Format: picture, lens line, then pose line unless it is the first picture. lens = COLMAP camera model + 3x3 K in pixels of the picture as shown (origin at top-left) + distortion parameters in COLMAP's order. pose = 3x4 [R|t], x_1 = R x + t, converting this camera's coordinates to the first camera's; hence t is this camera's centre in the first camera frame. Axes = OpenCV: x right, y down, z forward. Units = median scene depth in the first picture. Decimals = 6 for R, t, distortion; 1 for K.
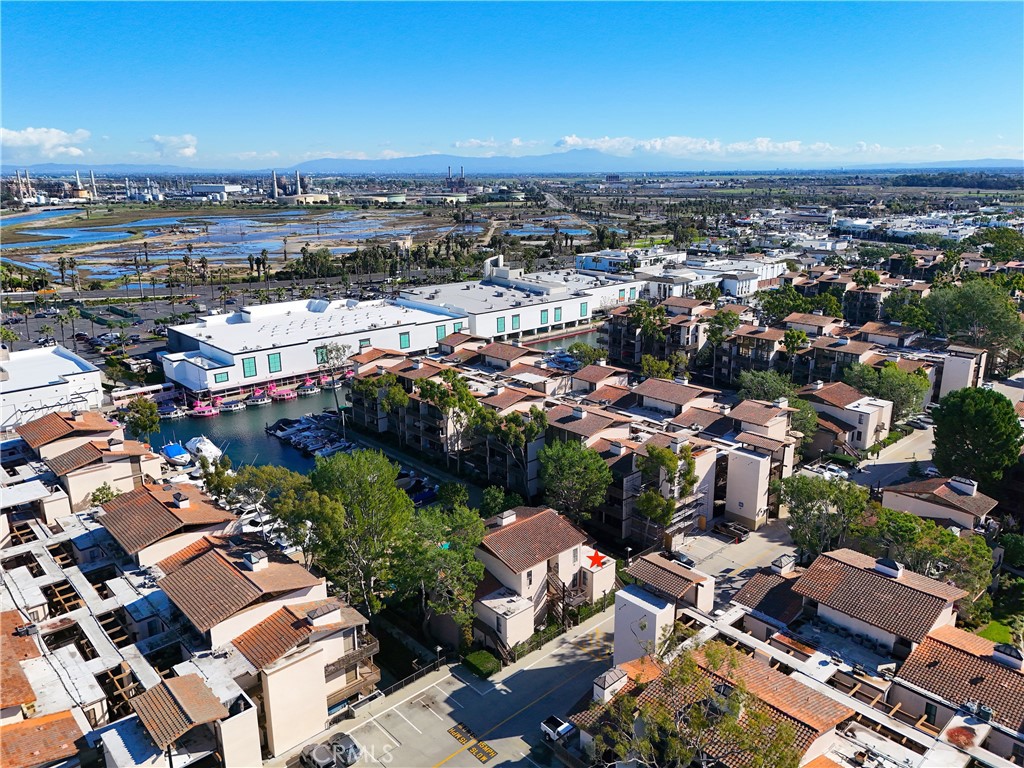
lens RADIAL K [[758.5, 0, 513.2], [0, 758.5, 380.6], [0, 0, 1]] dist [0.058485, -0.048318]
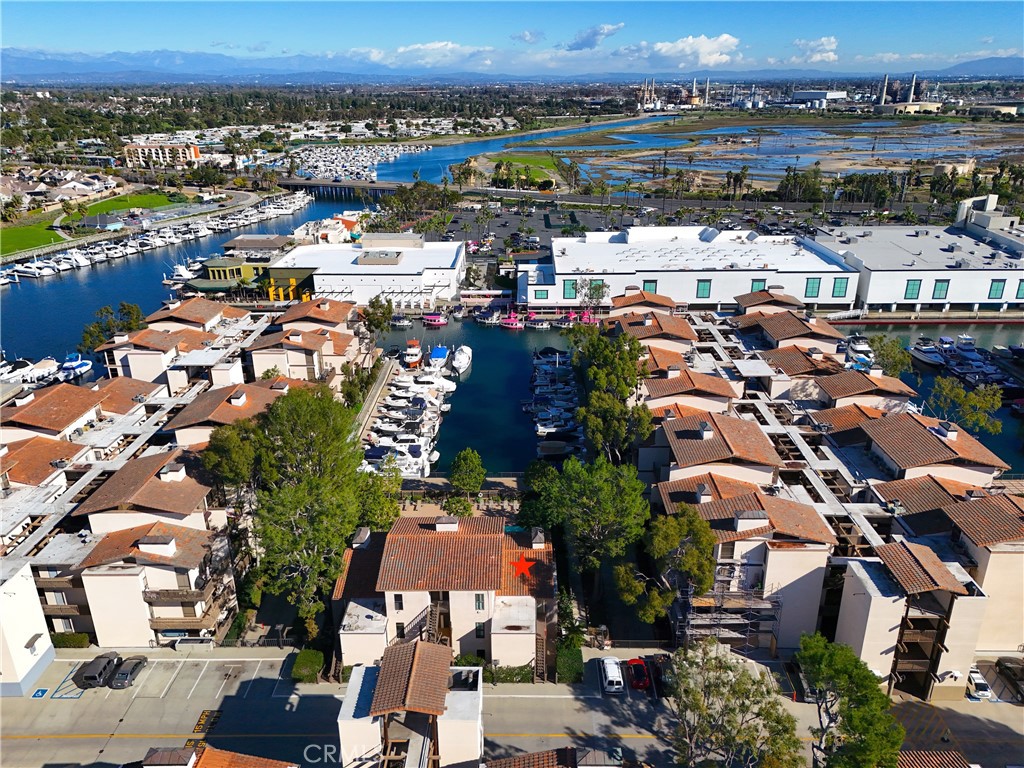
lens RADIAL K [[758.5, 0, 513.3], [0, 758.5, 387.7], [0, 0, 1]] dist [0.058485, -0.048318]
pose [[0.728625, 0.257100, -0.634827, 0.171370], [-0.179945, 0.966170, 0.184759, -0.041356], [0.660852, -0.020386, 0.750239, 0.138850]]
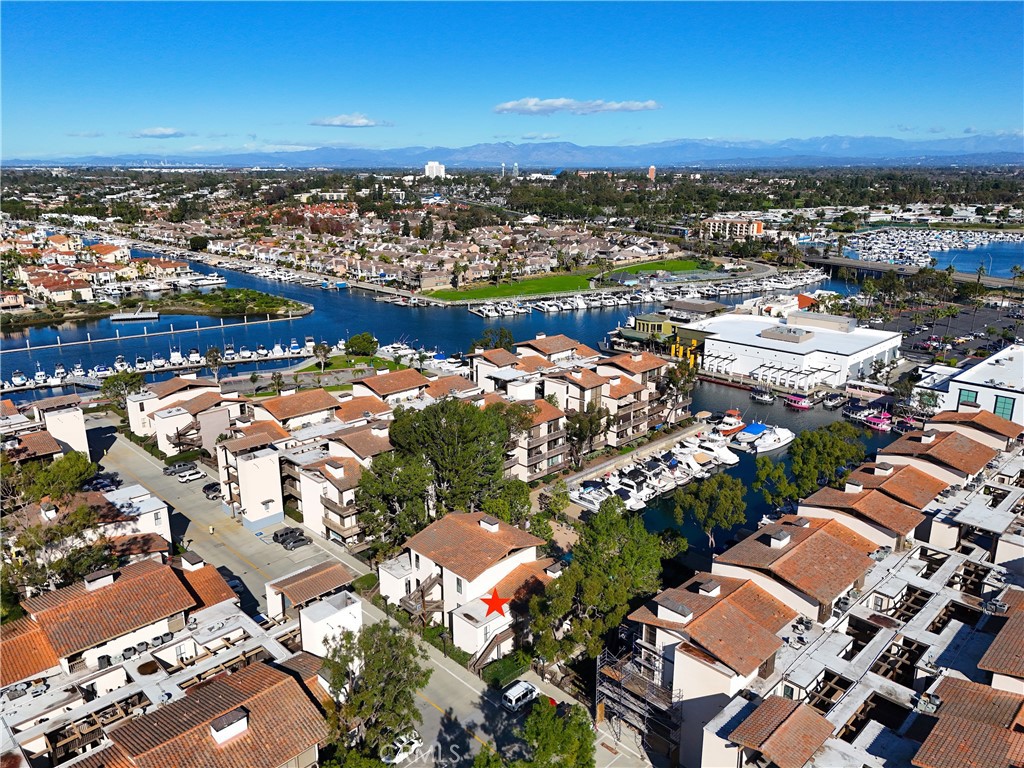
lens RADIAL K [[758.5, 0, 509.1], [0, 758.5, 387.5], [0, 0, 1]] dist [0.058485, -0.048318]
pose [[0.024398, 0.283825, -0.958566, 0.285151], [-0.260483, 0.927535, 0.268007, -0.081663], [0.965170, 0.243151, 0.096562, 0.286092]]
